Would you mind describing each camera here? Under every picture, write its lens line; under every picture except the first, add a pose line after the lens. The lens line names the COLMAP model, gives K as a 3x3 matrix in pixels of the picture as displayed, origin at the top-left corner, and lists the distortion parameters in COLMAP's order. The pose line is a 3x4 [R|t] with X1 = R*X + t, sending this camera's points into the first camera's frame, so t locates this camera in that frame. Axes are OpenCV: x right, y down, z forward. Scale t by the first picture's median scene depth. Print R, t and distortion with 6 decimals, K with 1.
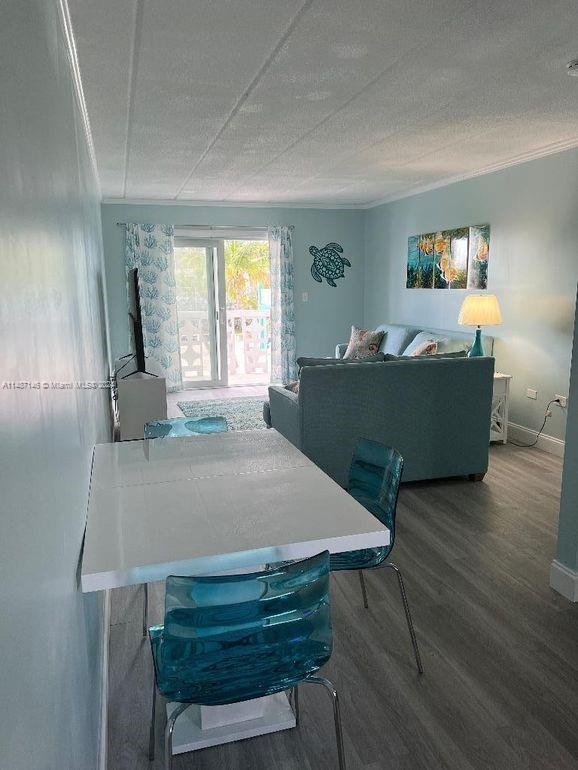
lens RADIAL K [[578.4, 0, 288.1], [0, 578.4, 391.1], [0, 0, 1]] dist [0.042555, -0.042862]
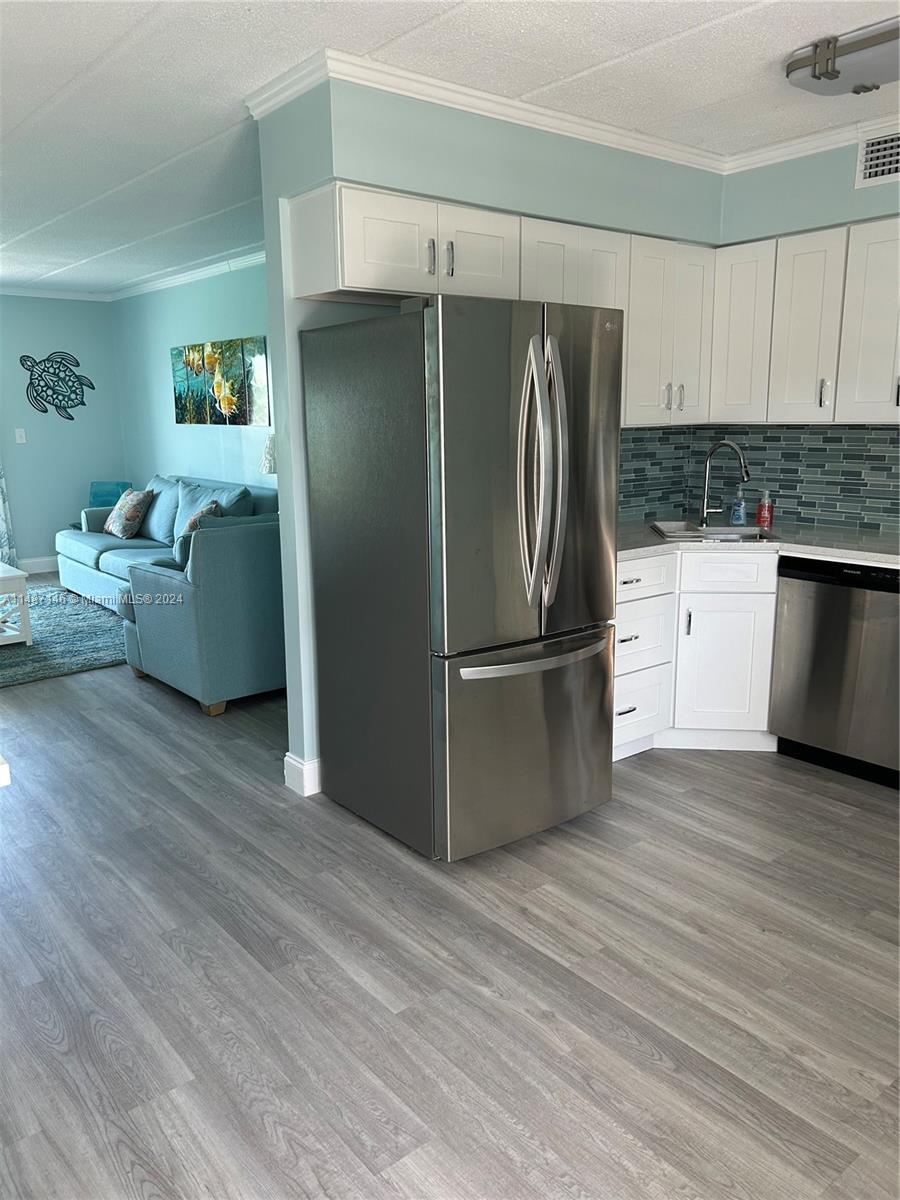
lens RADIAL K [[910.2, 0, 450.3], [0, 910.2, 609.1], [0, 0, 1]] dist [0.041463, -0.020609]
pose [[0.922544, -0.080236, 0.377458, 0.078353], [0.068380, 0.996656, 0.044733, 0.015384], [-0.379785, -0.015458, 0.924946, -0.126474]]
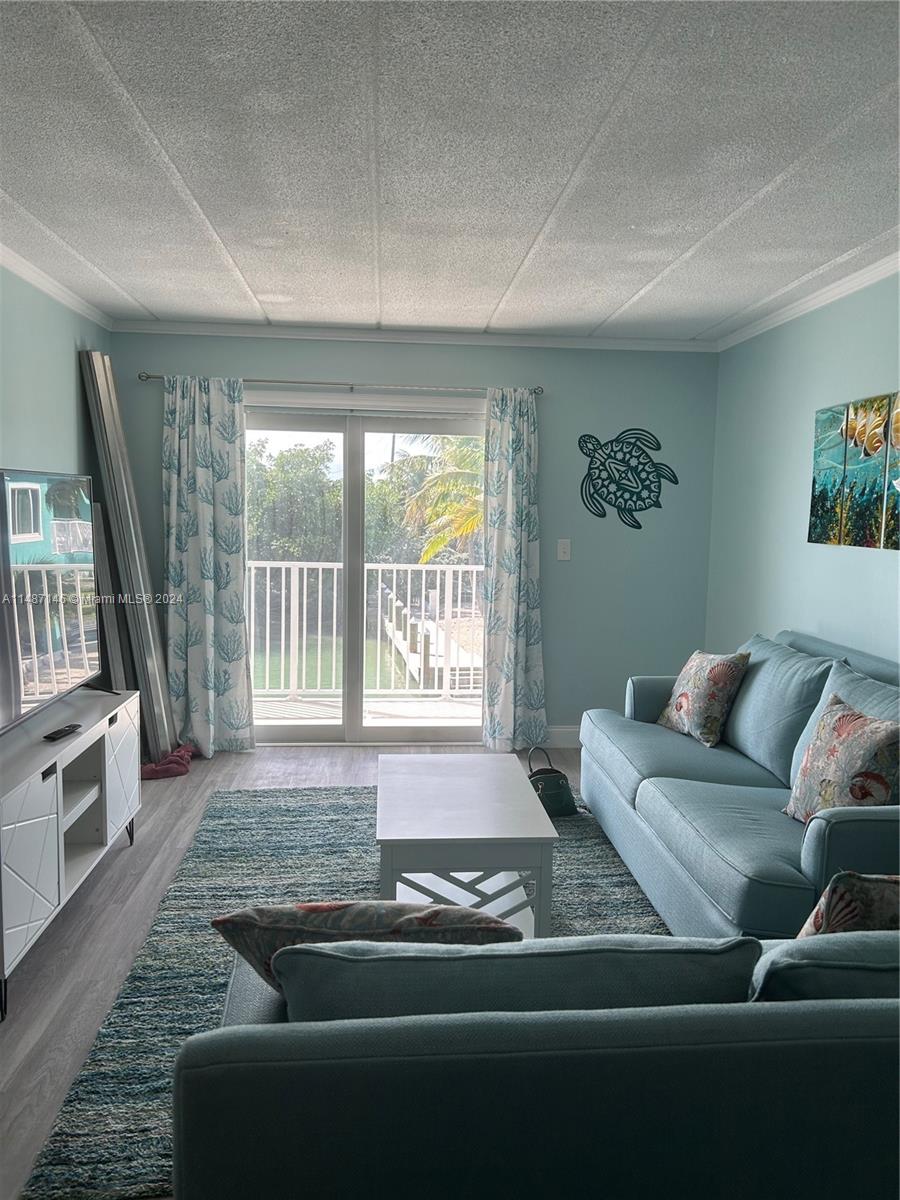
lens RADIAL K [[910.2, 0, 441.1], [0, 910.2, 600.8], [0, 0, 1]] dist [0.041463, -0.020609]
pose [[0.974338, 0.056043, -0.218002, 0.103444], [-0.073897, 0.994470, -0.074623, -0.076481], [0.212615, 0.088818, 0.973091, 0.367793]]
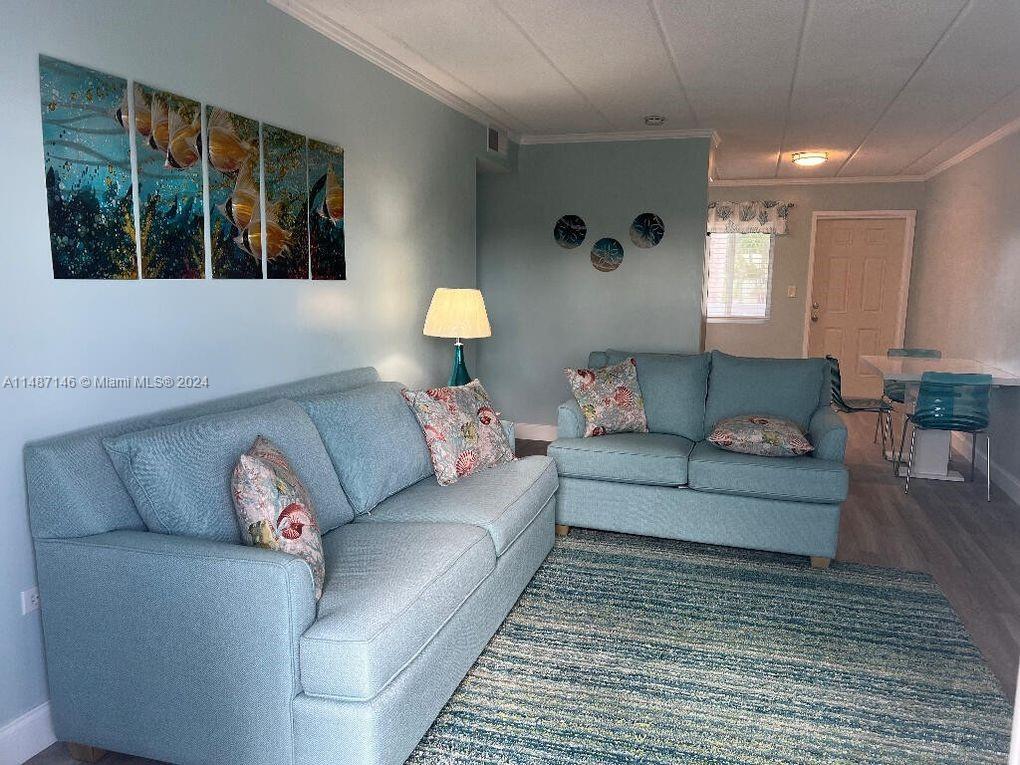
lens RADIAL K [[766.2, 0, 511.2], [0, 766.2, 382.4], [0, 0, 1]] dist [0.042555, -0.042862]
pose [[-0.825475, -0.071635, 0.559874, -0.122152], [0.104495, 0.955372, 0.276305, -0.206059], [-0.554681, 0.286588, -0.781150, 1.165726]]
